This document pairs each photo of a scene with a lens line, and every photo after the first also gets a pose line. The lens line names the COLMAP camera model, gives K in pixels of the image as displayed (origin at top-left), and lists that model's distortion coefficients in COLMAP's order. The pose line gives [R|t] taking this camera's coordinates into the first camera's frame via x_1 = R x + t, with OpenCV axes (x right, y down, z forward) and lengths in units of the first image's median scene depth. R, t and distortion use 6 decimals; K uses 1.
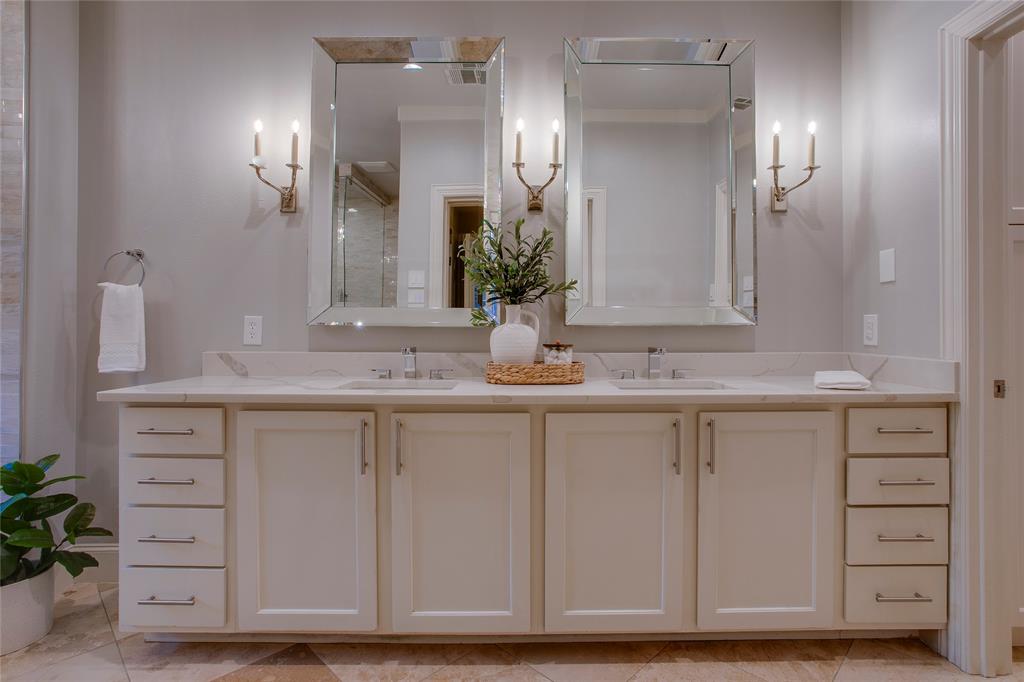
lens RADIAL K [[518.5, 0, 512.4], [0, 518.5, 333.0], [0, 0, 1]] dist [-0.075461, 0.038586]
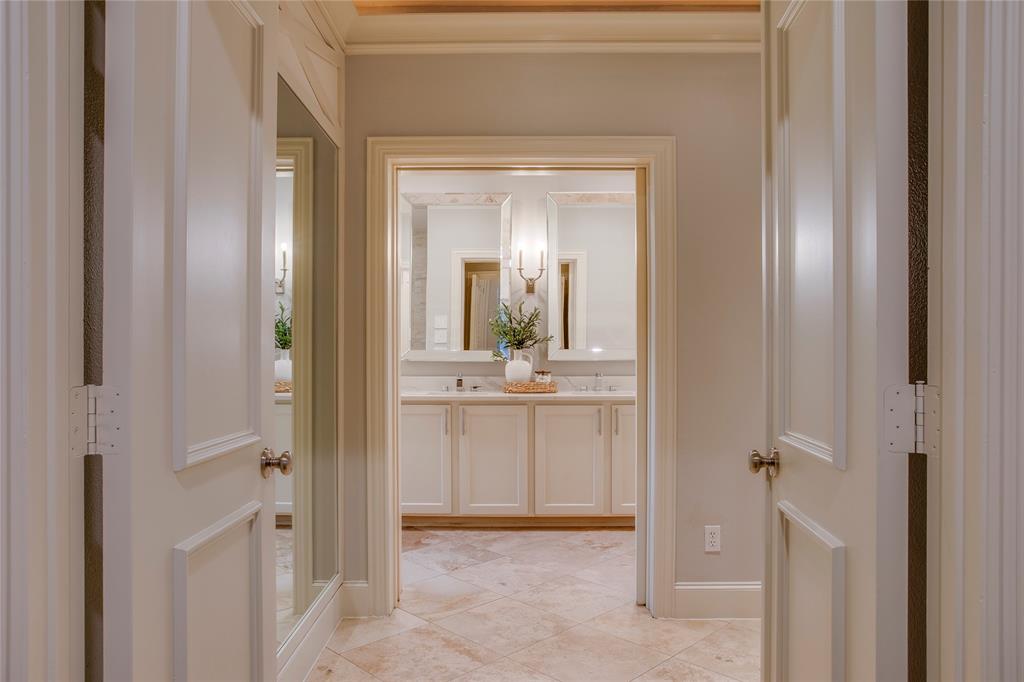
lens RADIAL K [[661.8, 0, 495.6], [0, 661.8, 358.8], [0, 0, 1]] dist [0.000464, 0.089089]
pose [[0.999817, -0.003865, -0.018723, -0.032934], [0.003884, 0.999992, 0.000954, -0.024736], [0.018719, -0.001027, 0.999824, -1.281293]]
